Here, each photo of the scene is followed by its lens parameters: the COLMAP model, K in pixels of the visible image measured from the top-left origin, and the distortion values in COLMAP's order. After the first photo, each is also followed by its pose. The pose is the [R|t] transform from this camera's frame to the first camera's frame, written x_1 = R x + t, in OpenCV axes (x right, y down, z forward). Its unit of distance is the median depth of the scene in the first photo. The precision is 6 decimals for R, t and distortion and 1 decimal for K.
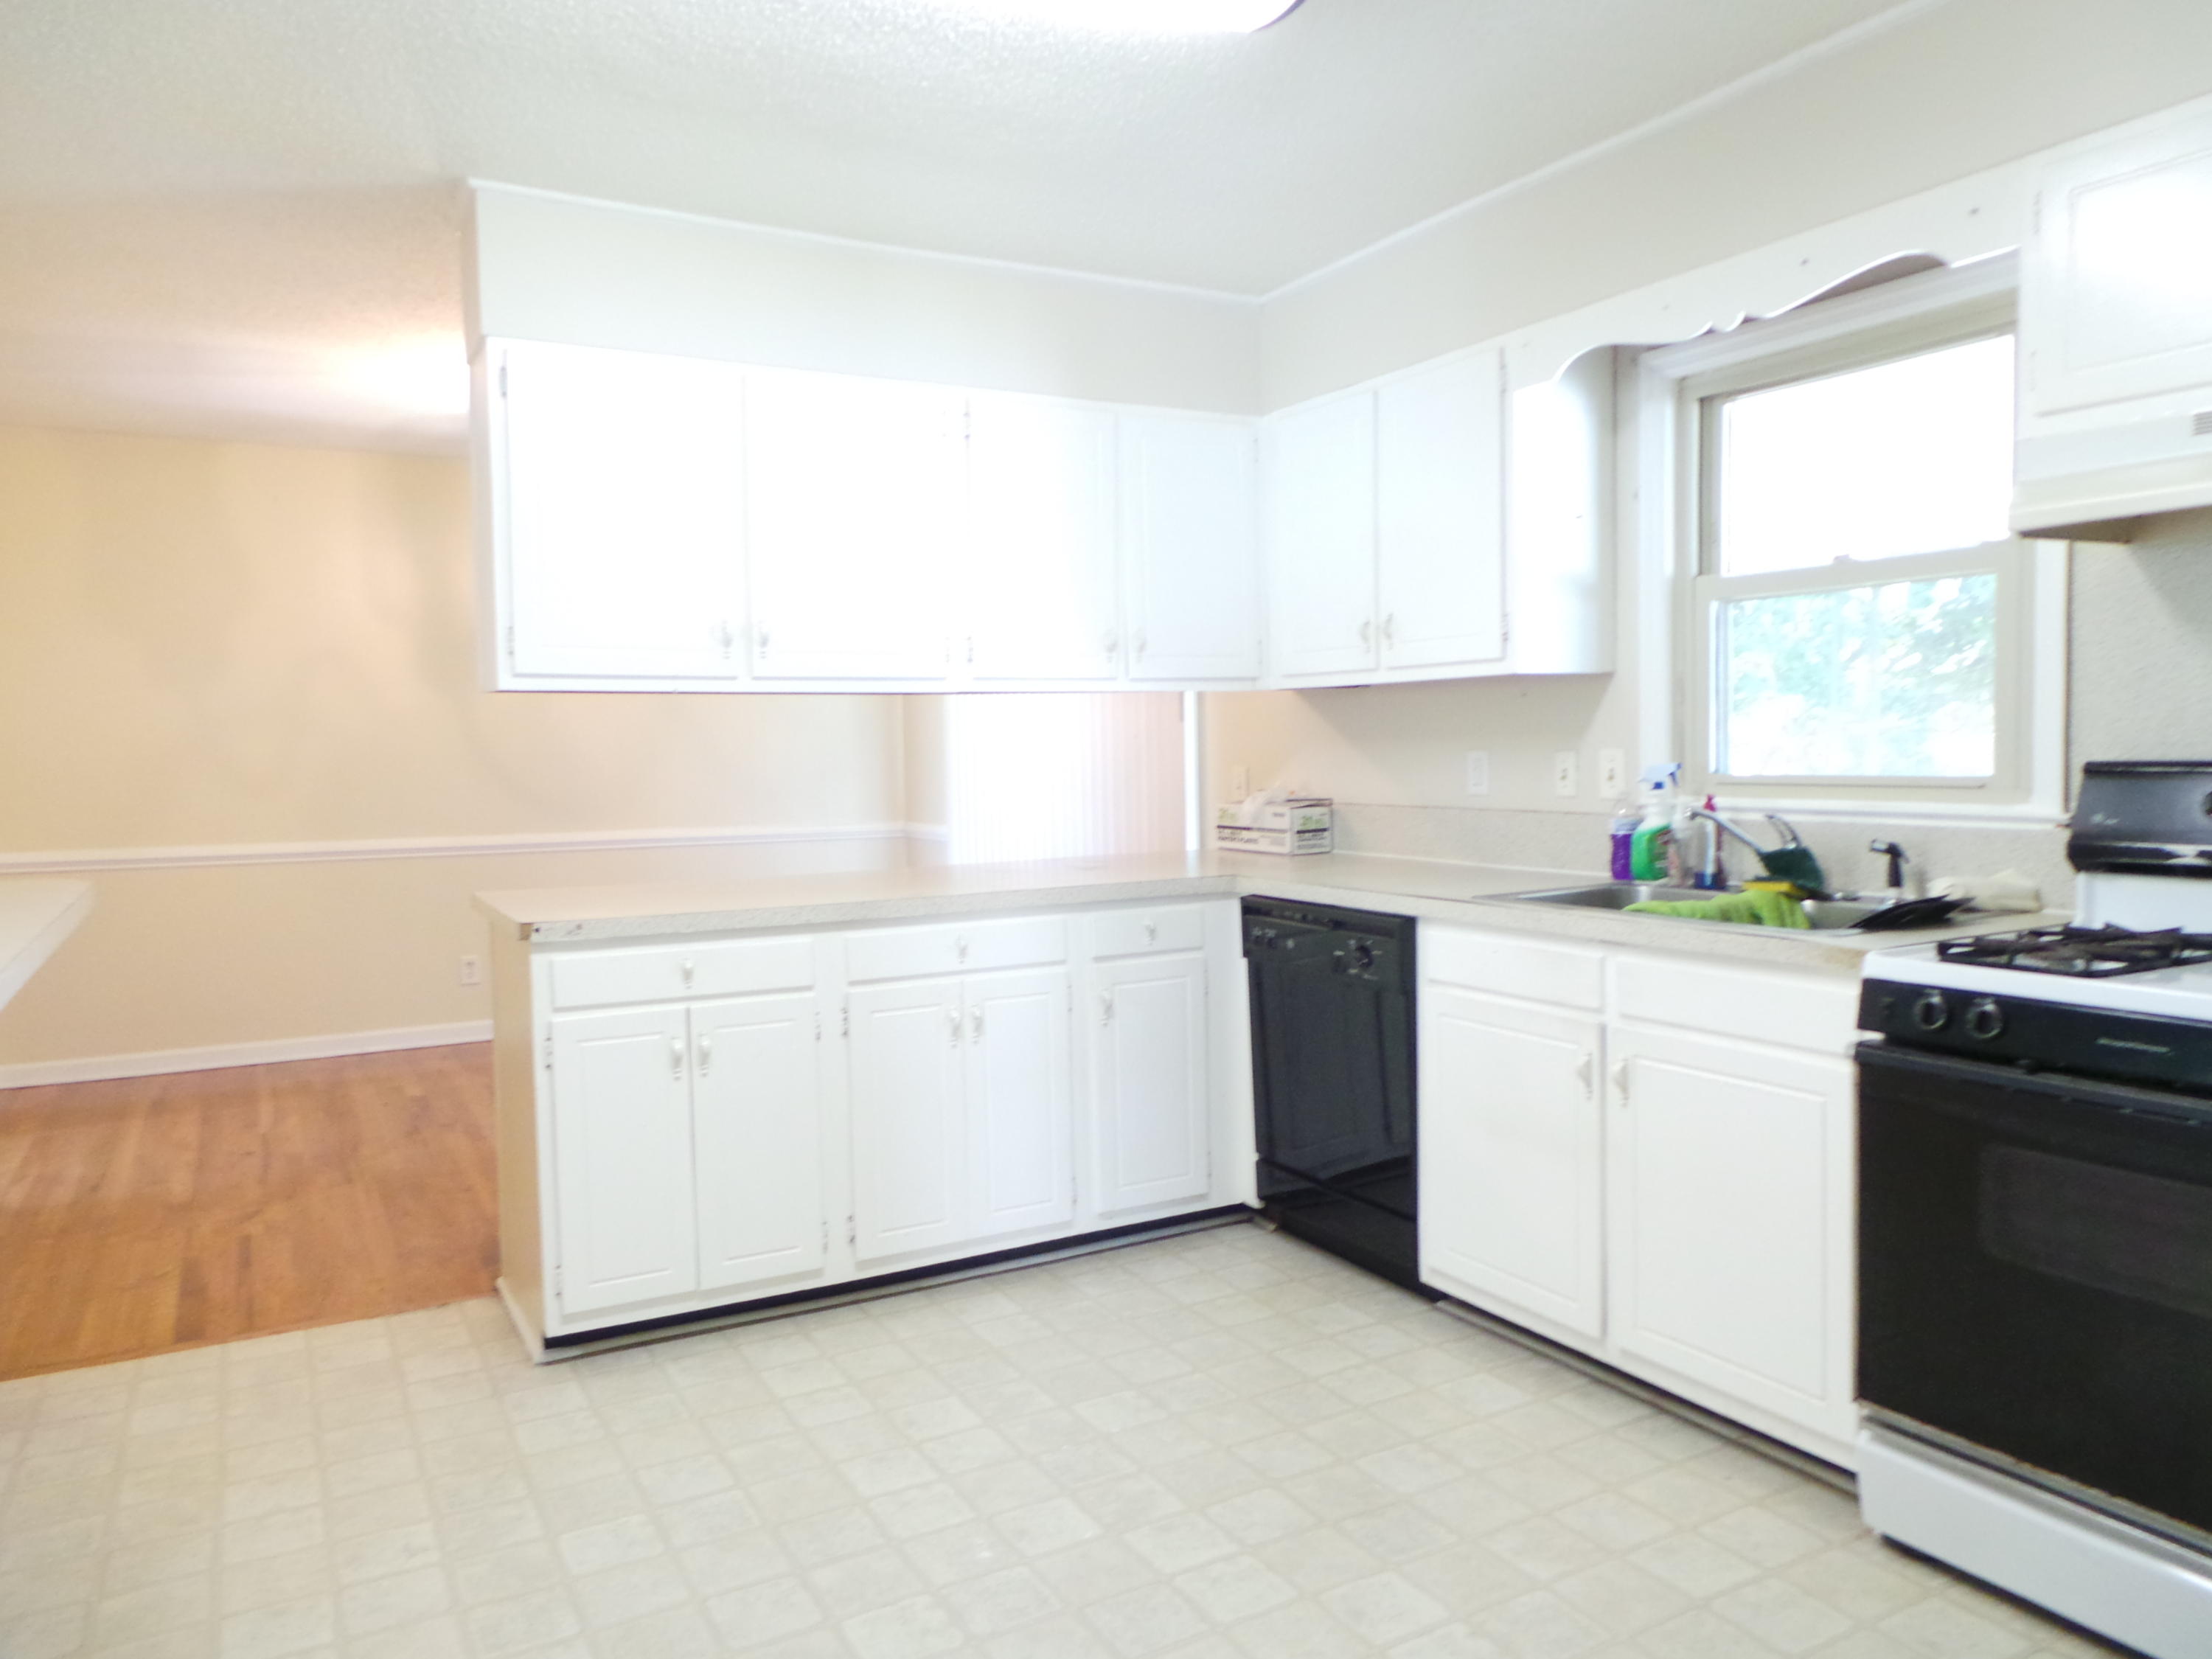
lens RADIAL K [[1512.8, 0, 1108.0], [0, 1512.8, 823.7], [0, 0, 1]] dist [-0.009275, -0.001404]
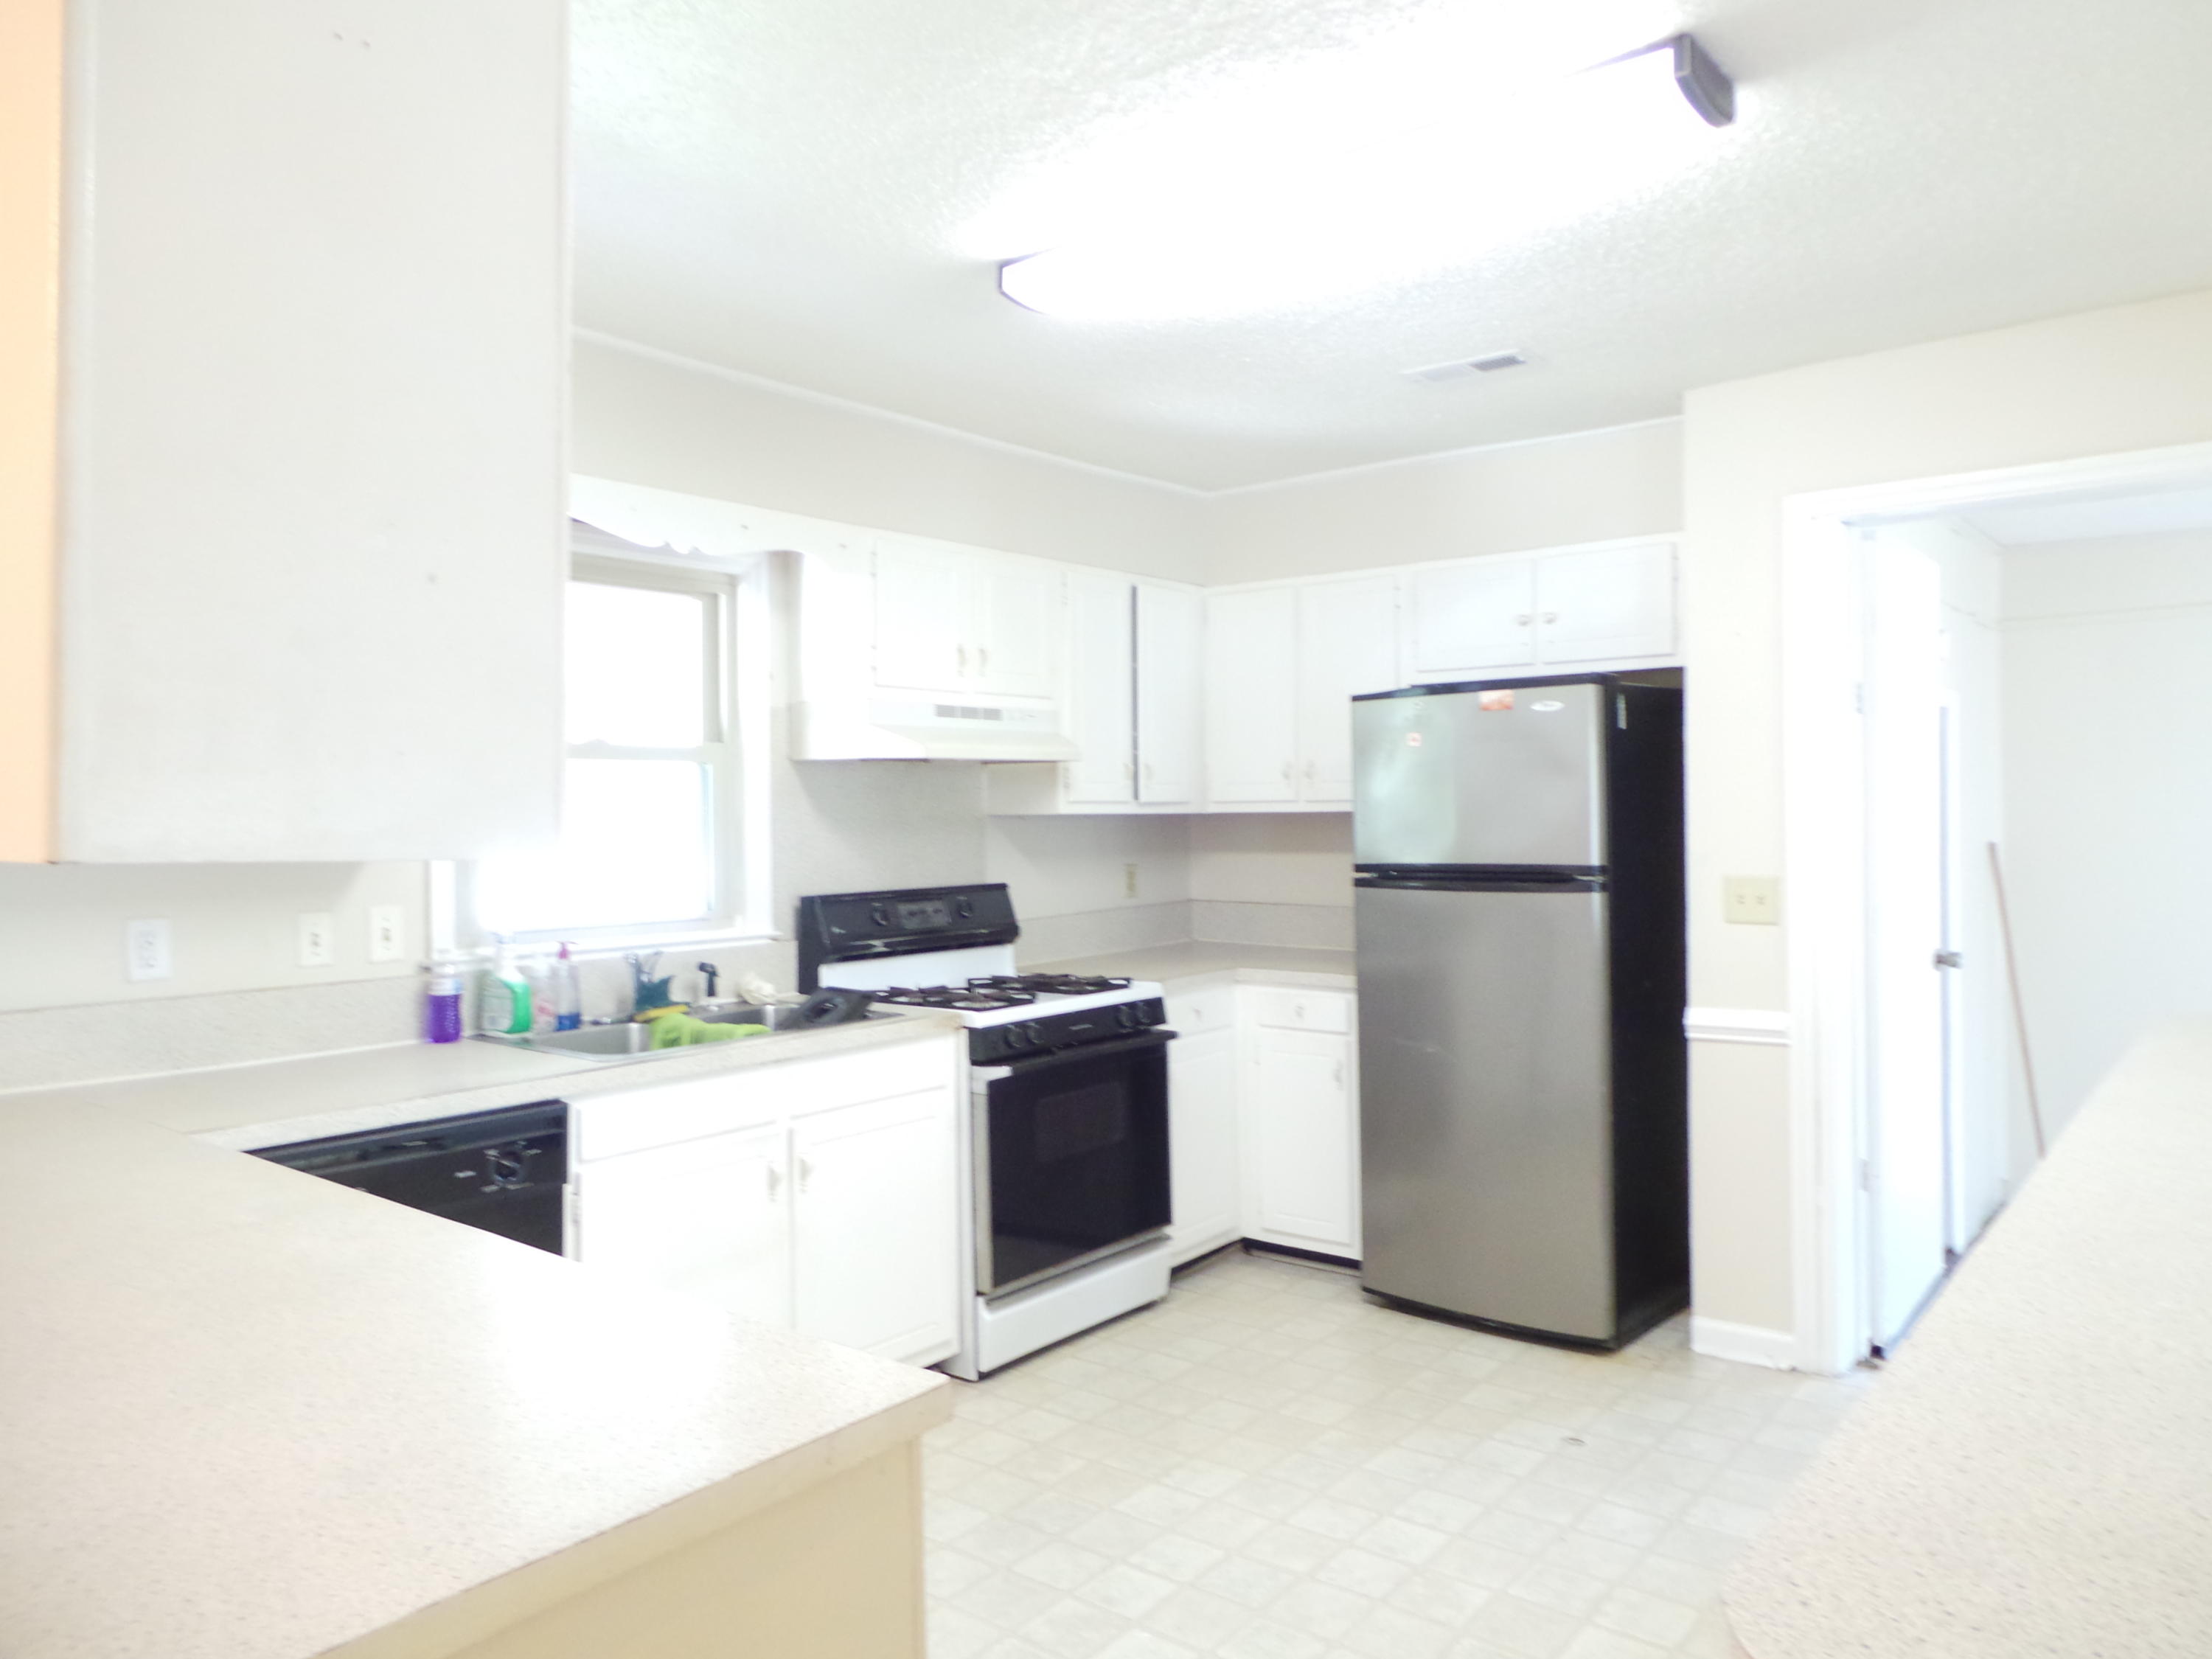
lens RADIAL K [[1512.8, 0, 1109.0], [0, 1512.8, 830.1], [0, 0, 1]] dist [-0.009275, -0.001404]
pose [[-0.371225, 0.019832, 0.928331, -0.879100], [0.067991, 0.997669, 0.005875, -0.092304], [-0.926050, 0.065299, -0.371708, 1.205355]]
